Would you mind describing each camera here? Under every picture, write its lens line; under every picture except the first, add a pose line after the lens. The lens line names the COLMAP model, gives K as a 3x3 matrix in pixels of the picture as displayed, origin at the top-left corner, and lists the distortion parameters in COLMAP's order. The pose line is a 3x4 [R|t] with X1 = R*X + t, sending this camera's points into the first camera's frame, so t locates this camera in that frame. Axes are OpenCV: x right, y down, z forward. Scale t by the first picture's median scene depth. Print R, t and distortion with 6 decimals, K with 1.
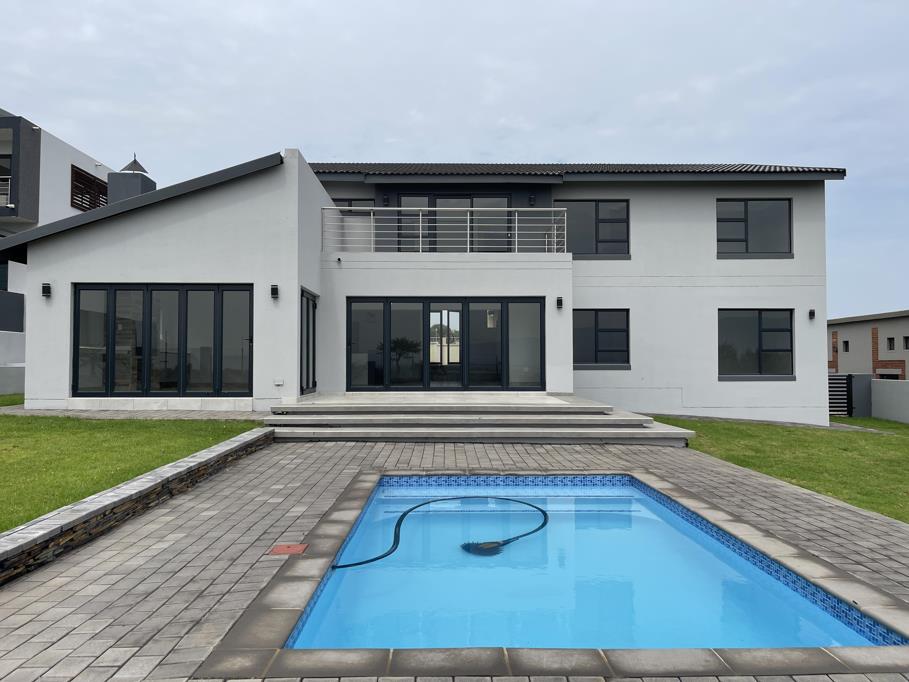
lens RADIAL K [[686.3, 0, 454.6], [0, 686.3, 346.4], [0, 0, 1]] dist [0.002016, -0.011246]
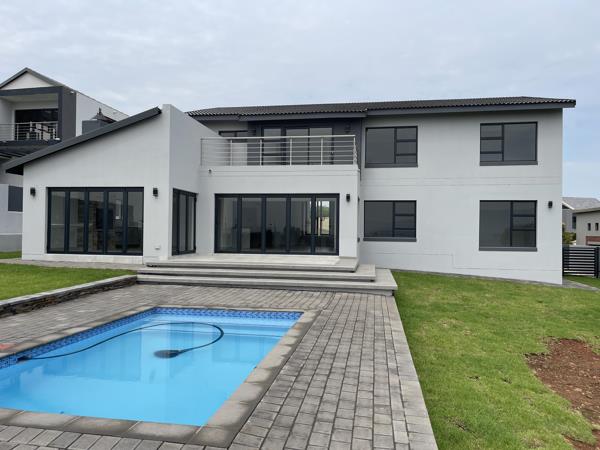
lens RADIAL K [[453.0, 0, 298.3], [0, 453.0, 223.7], [0, 0, 1]] dist [0.002016, -0.011246]
pose [[0.984617, 0.008028, -0.174542, 0.209099], [-0.007455, 0.999964, 0.003937, -0.008254], [0.174567, -0.002575, 0.984642, -0.001481]]
